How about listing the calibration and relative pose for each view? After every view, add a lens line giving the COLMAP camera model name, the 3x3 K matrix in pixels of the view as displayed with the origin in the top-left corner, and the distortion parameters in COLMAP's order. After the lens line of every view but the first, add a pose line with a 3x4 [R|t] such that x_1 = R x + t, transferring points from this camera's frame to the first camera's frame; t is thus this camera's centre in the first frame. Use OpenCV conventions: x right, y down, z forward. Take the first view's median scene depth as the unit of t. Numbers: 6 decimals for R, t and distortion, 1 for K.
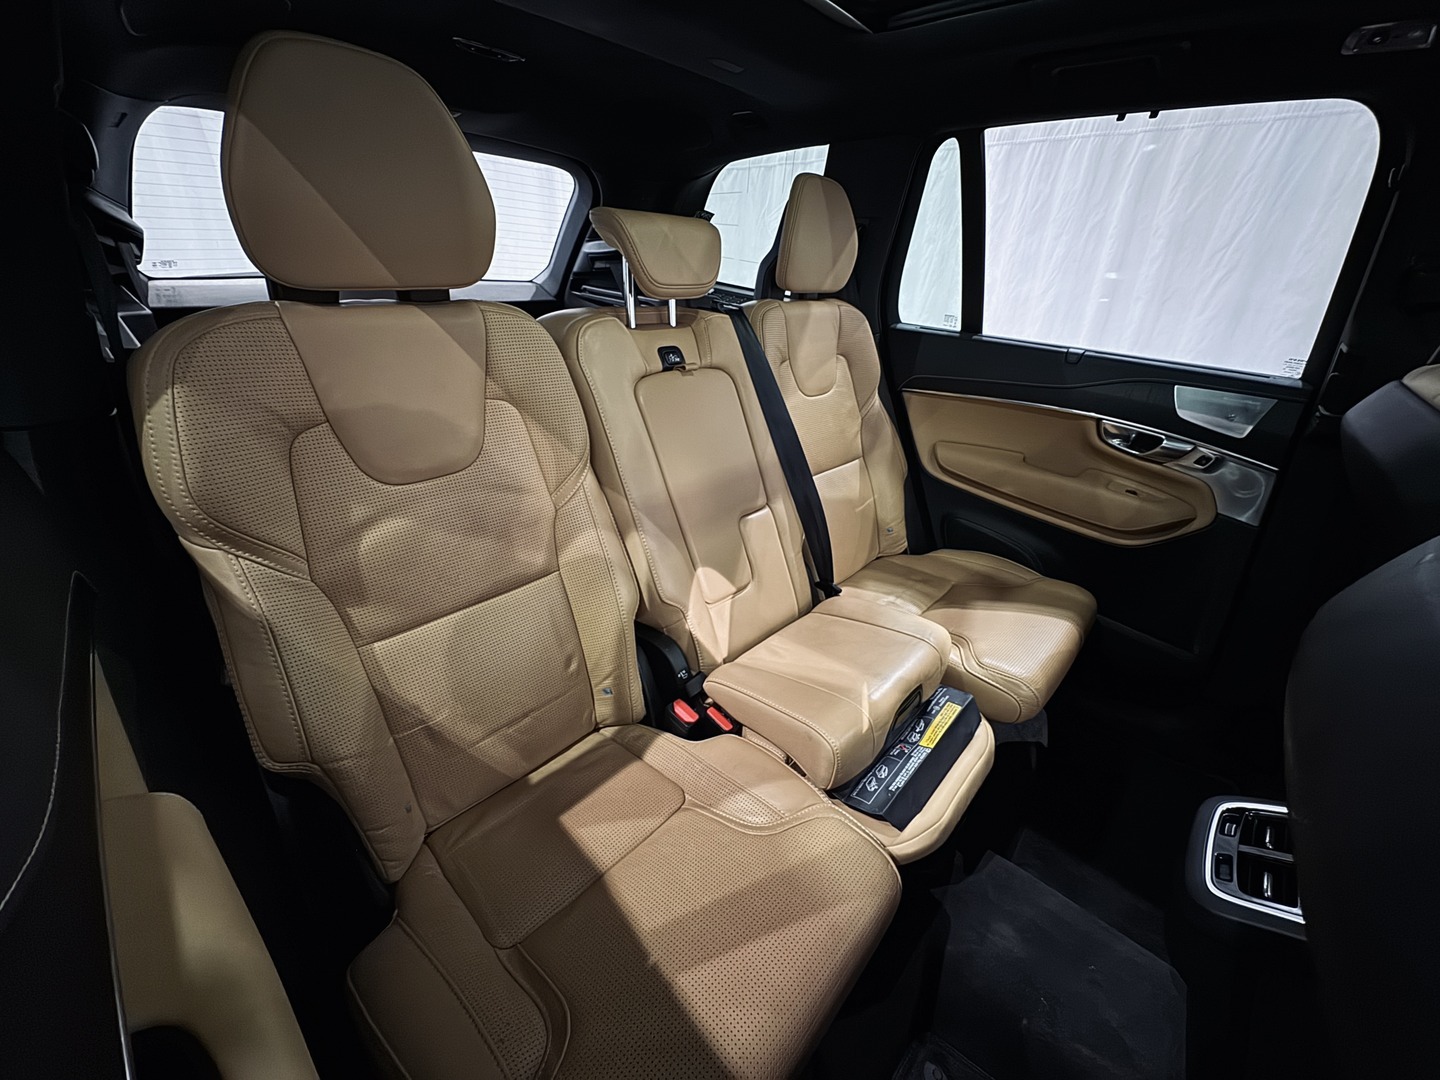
lens RADIAL K [[574.5, 0, 717.7], [0, 574.5, 537.8], [0, 0, 1]] dist [-0.000143, 0.000238]
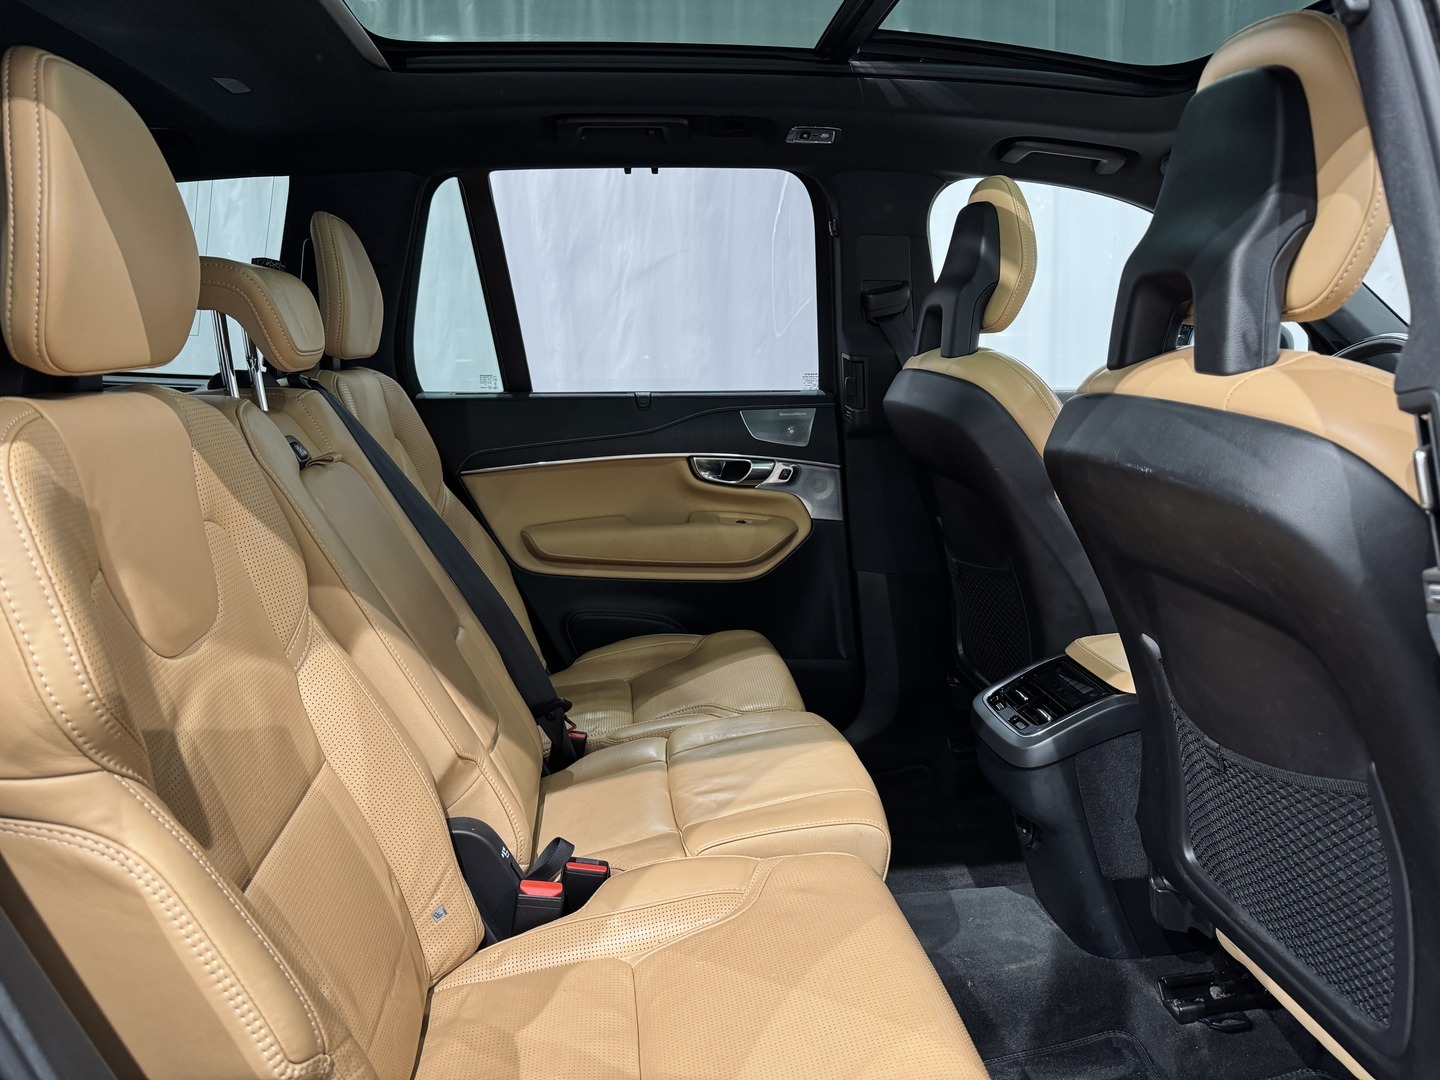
lens RADIAL K [[999.9, 0, 696.9], [0, 999.9, 542.0], [0, 0, 1]] dist [0.070276, -0.096293]
pose [[0.665736, -0.226294, 0.711046, -0.525372], [0.380360, 0.922727, -0.062459, 0.026839], [-0.641968, 0.312034, 0.700366, -0.102432]]
